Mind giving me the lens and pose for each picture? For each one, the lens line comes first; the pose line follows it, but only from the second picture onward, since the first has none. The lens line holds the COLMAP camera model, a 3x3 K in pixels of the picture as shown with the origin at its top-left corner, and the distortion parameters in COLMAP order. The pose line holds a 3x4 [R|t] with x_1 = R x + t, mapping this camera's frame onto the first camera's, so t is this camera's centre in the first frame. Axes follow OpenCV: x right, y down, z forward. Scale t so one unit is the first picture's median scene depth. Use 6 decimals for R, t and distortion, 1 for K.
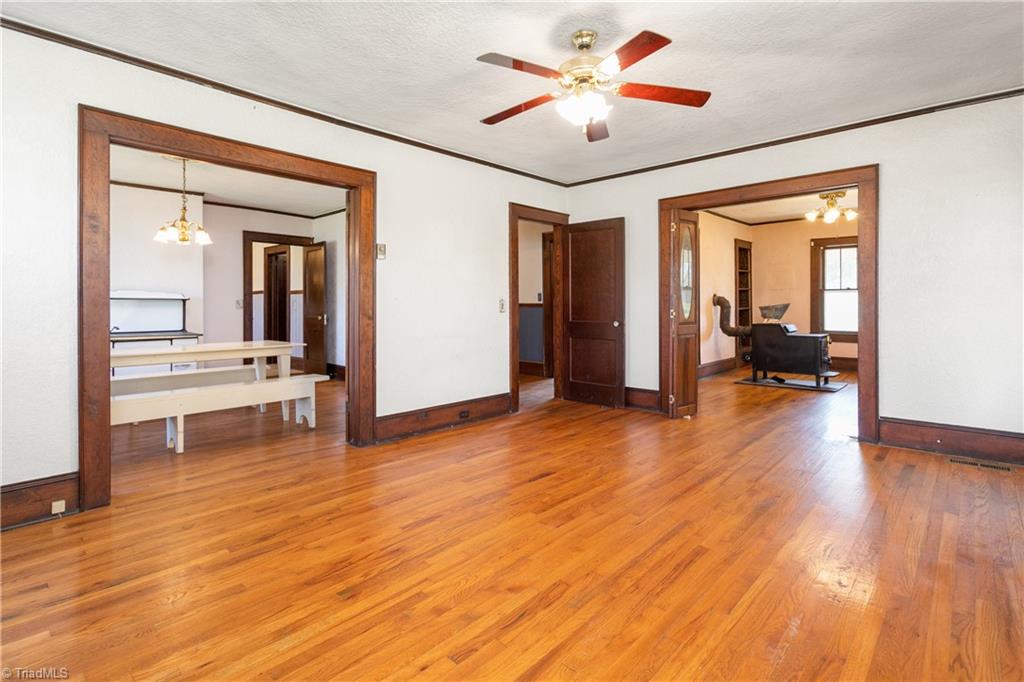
lens RADIAL K [[491.0, 0, 510.2], [0, 491.0, 305.4], [0, 0, 1]] dist [-0.000818, -0.000211]
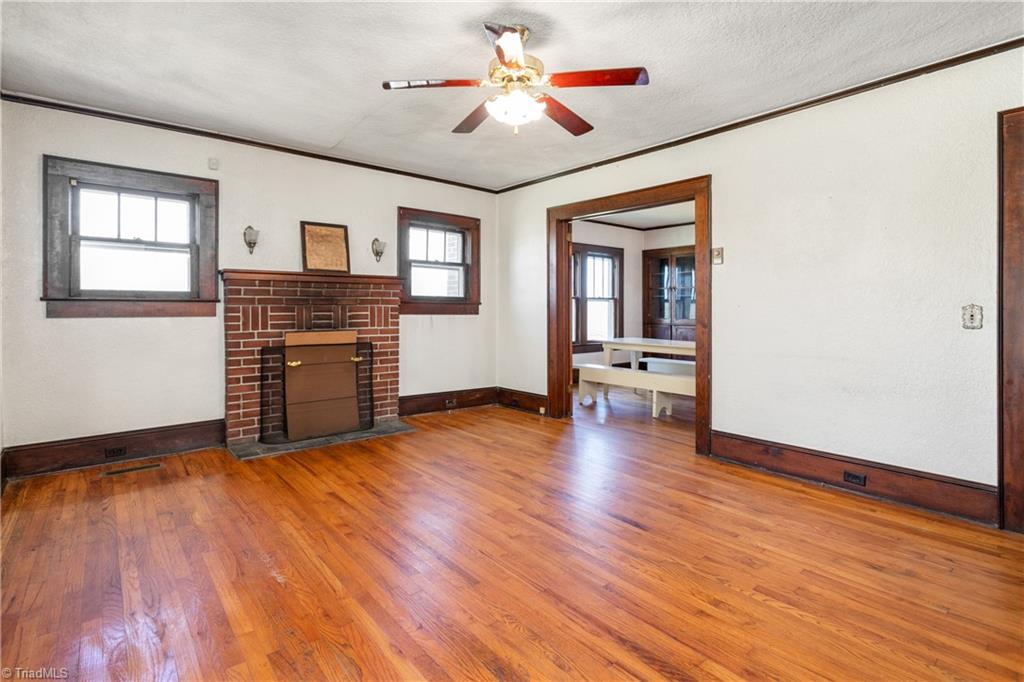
lens RADIAL K [[491.0, 0, 510.2], [0, 491.0, 305.4], [0, 0, 1]] dist [-0.000818, -0.000211]
pose [[-0.108601, -0.002953, -0.994081, 0.927499], [-0.004810, 0.999985, -0.002445, -0.012500], [0.994074, 0.004516, -0.108613, 0.911372]]
